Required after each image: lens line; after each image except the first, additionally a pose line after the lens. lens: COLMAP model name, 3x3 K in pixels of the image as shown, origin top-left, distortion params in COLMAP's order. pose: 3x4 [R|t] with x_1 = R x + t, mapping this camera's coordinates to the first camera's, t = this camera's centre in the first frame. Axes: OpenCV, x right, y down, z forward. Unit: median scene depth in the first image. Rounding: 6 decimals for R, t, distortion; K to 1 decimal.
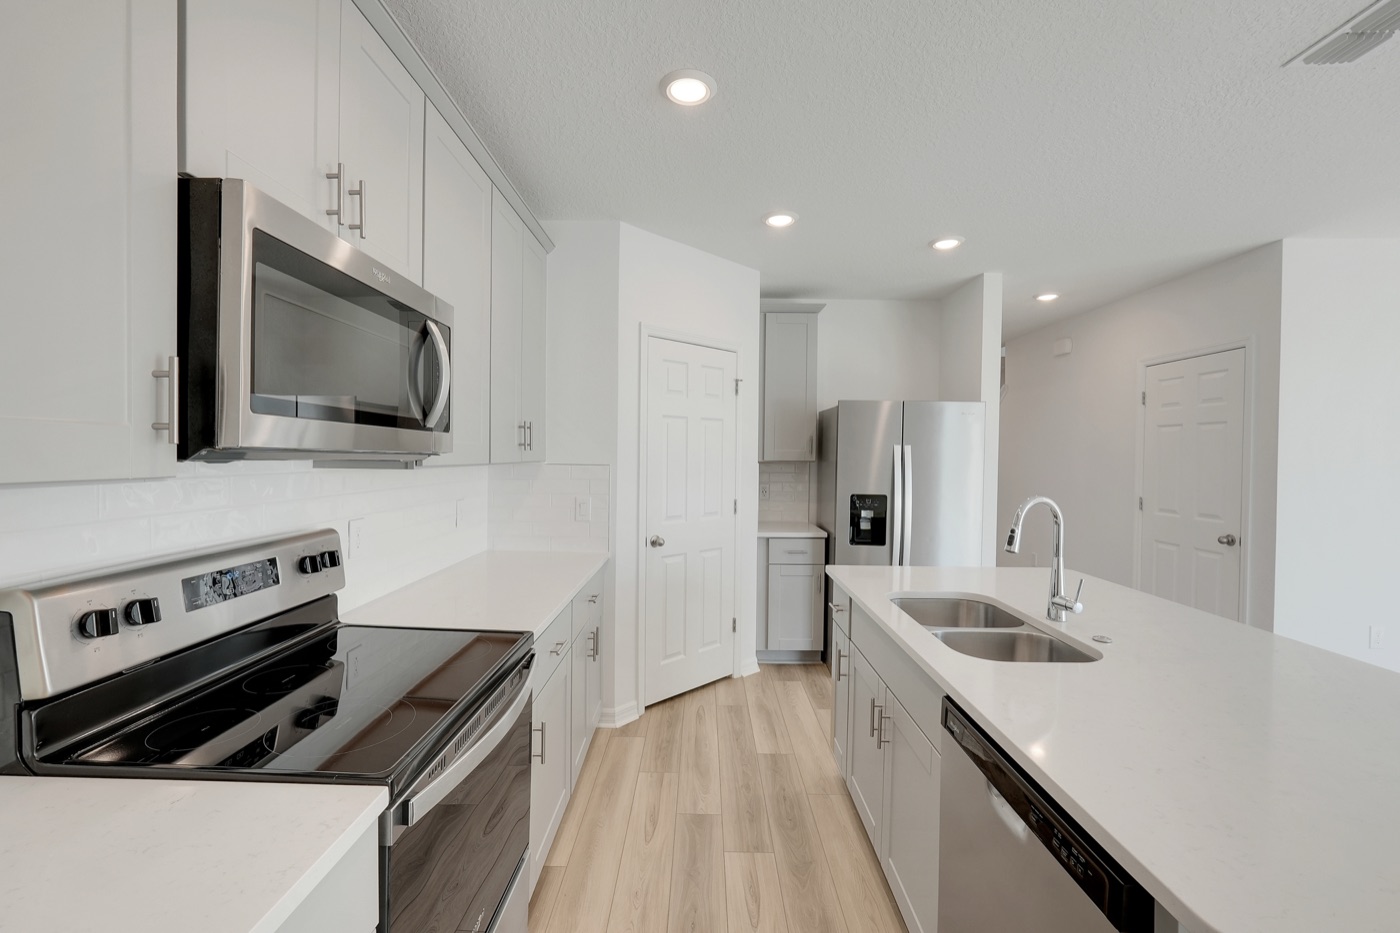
lens RADIAL K [[583.0, 0, 692.3], [0, 583.0, 455.4], [0, 0, 1]] dist [-0.006063, 0.000274]
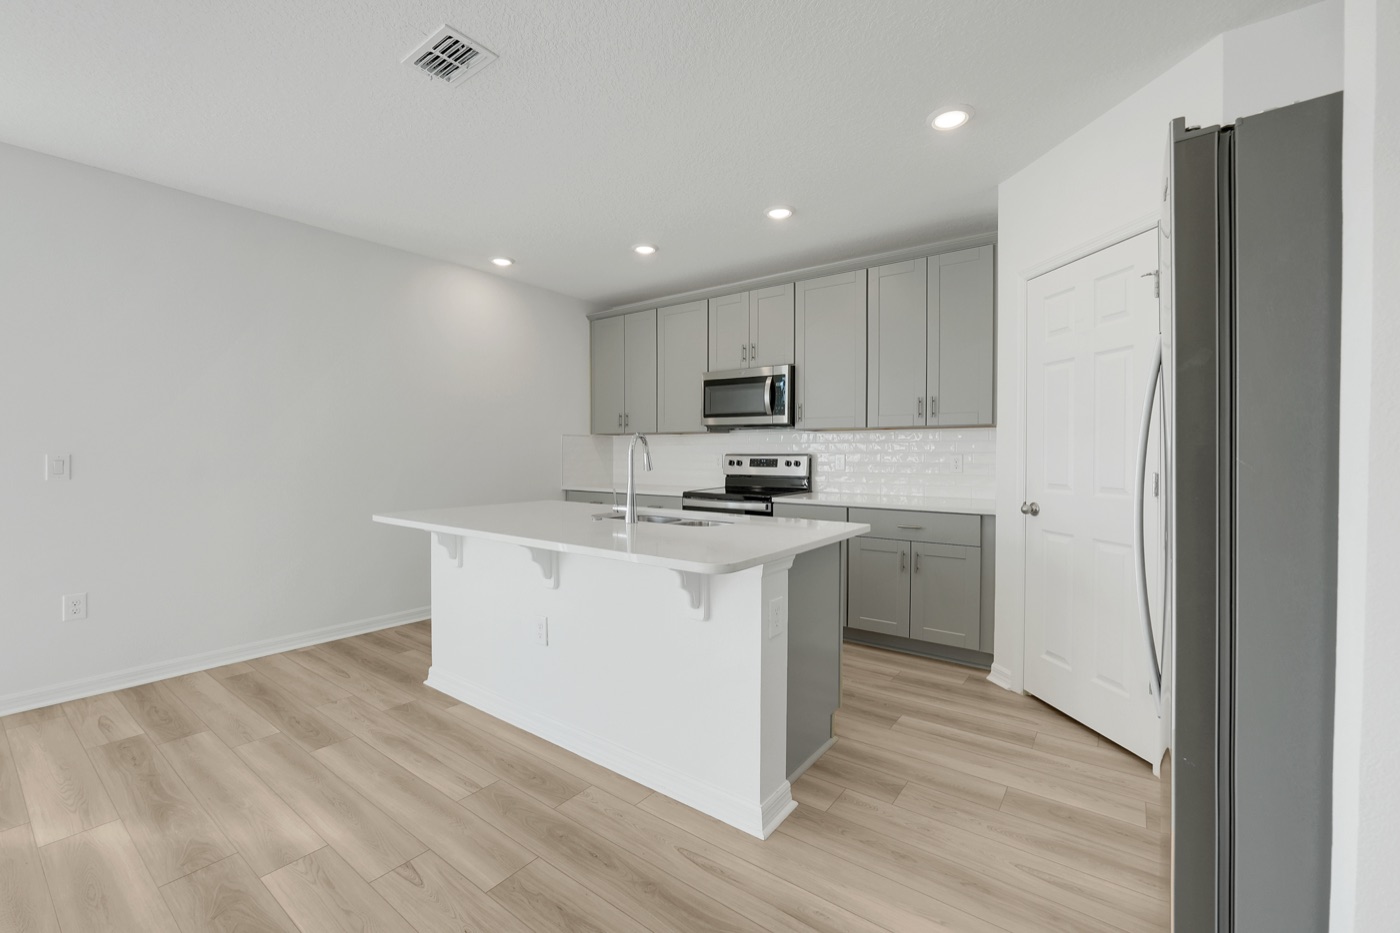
lens RADIAL K [[583.0, 0, 694.7], [0, 583.0, 456.9], [0, 0, 1]] dist [-0.006063, 0.000274]
pose [[-0.588658, -0.002675, -0.808377, 0.921833], [-0.007072, 0.999973, 0.001840, 0.069290], [0.808351, 0.006800, -0.588662, 1.080790]]
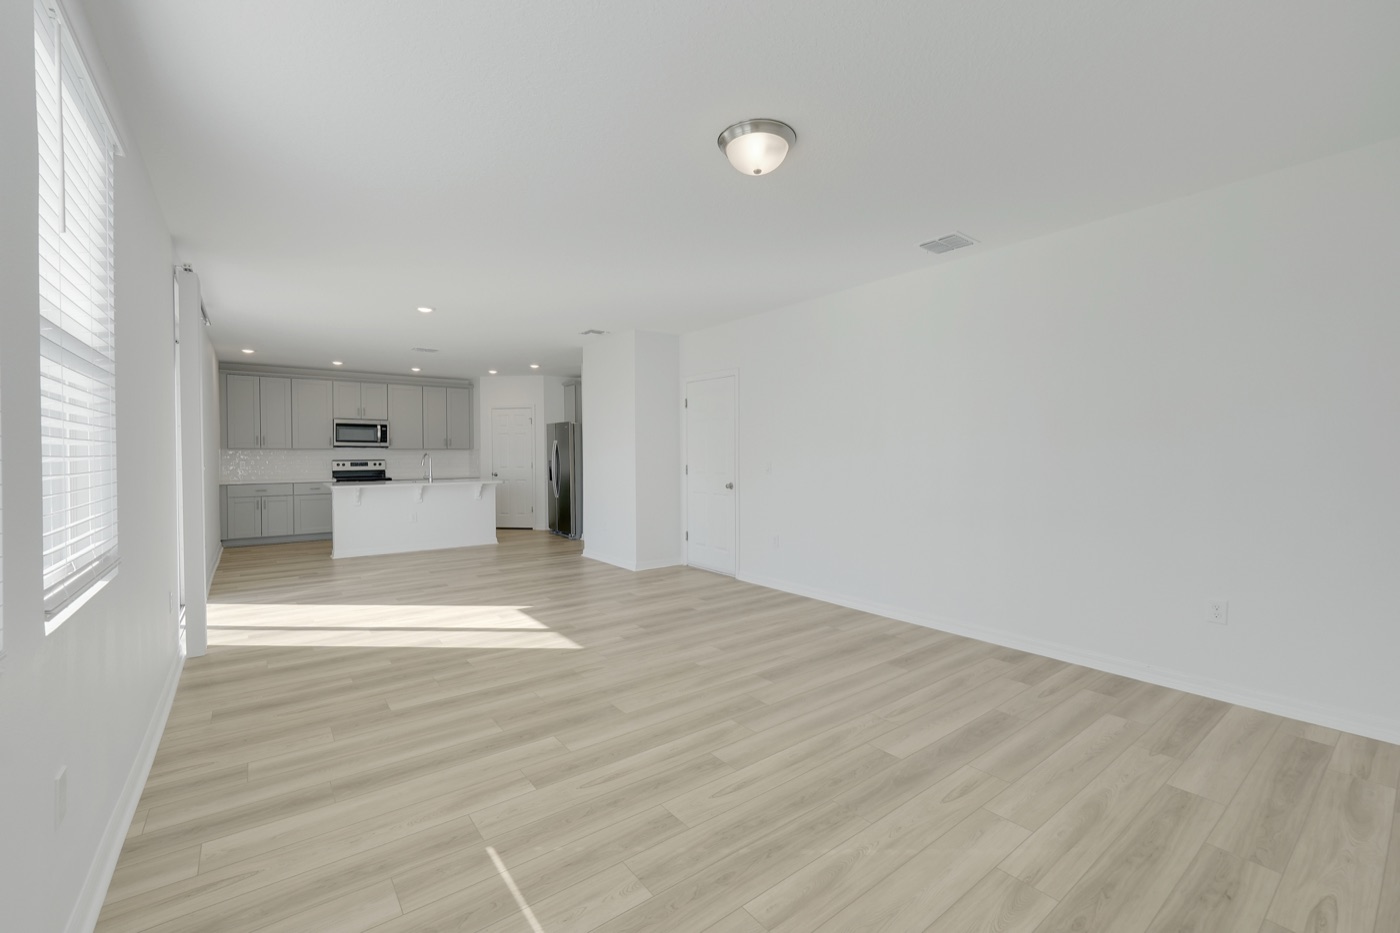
lens RADIAL K [[583.0, 0, 699.4], [0, 583.0, 463.3], [0, 0, 1]] dist [-0.006063, 0.000274]
pose [[0.624532, -0.005158, -0.780982, 2.993278], [0.009700, 0.999952, 0.001153, 0.093351], [0.780939, -0.008295, 0.624552, -0.094181]]
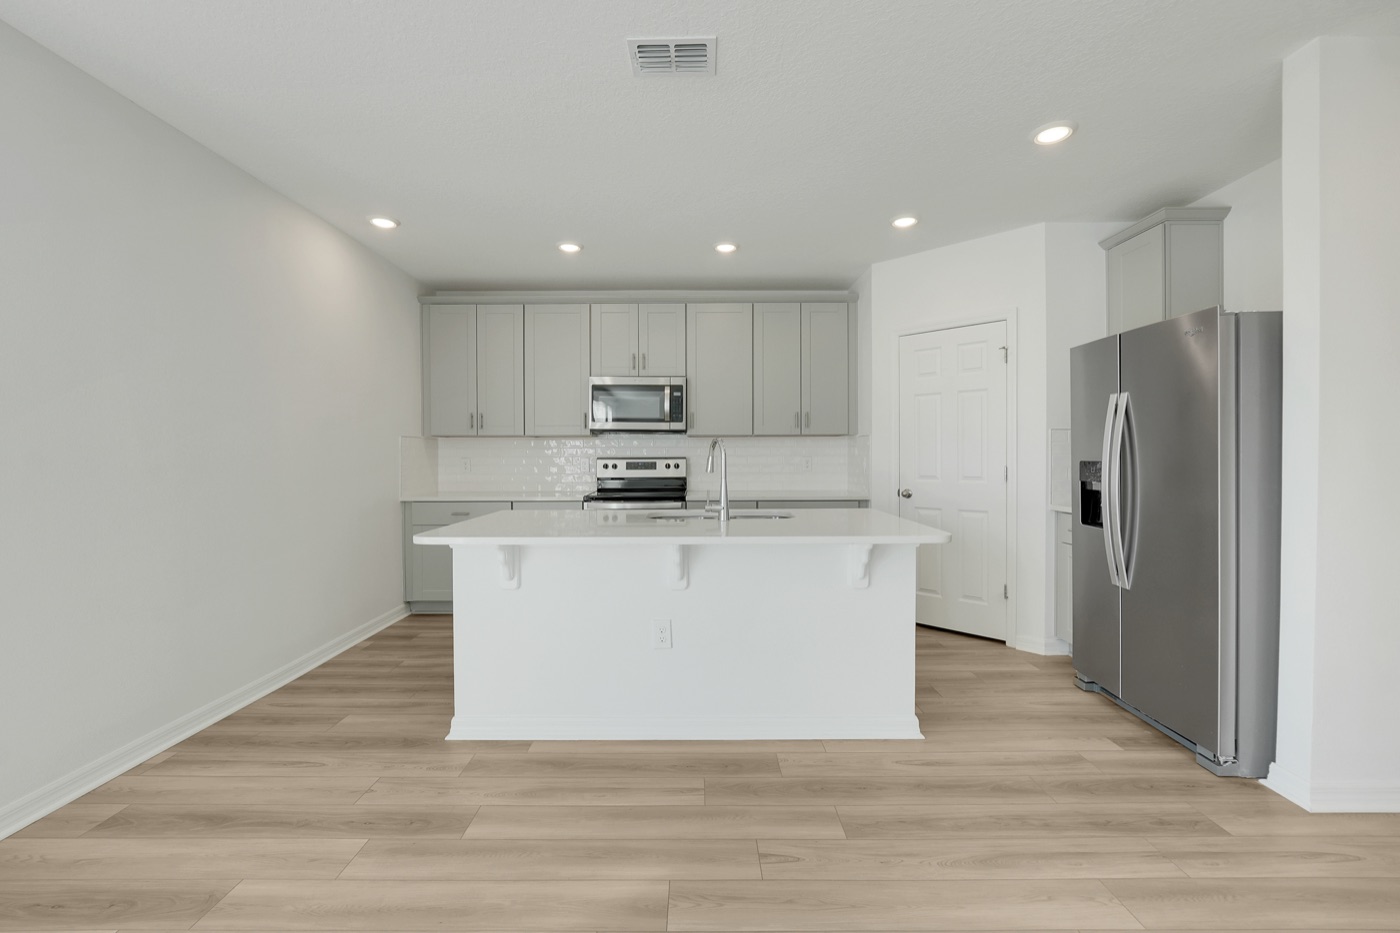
lens RADIAL K [[583.0, 0, 697.3], [0, 583.0, 459.3], [0, 0, 1]] dist [-0.006063, 0.000274]
pose [[0.015286, -0.004817, -0.999872, 1.182929], [0.001901, 0.999987, -0.004789, 0.075478], [0.999881, -0.001827, 0.015295, 0.509691]]
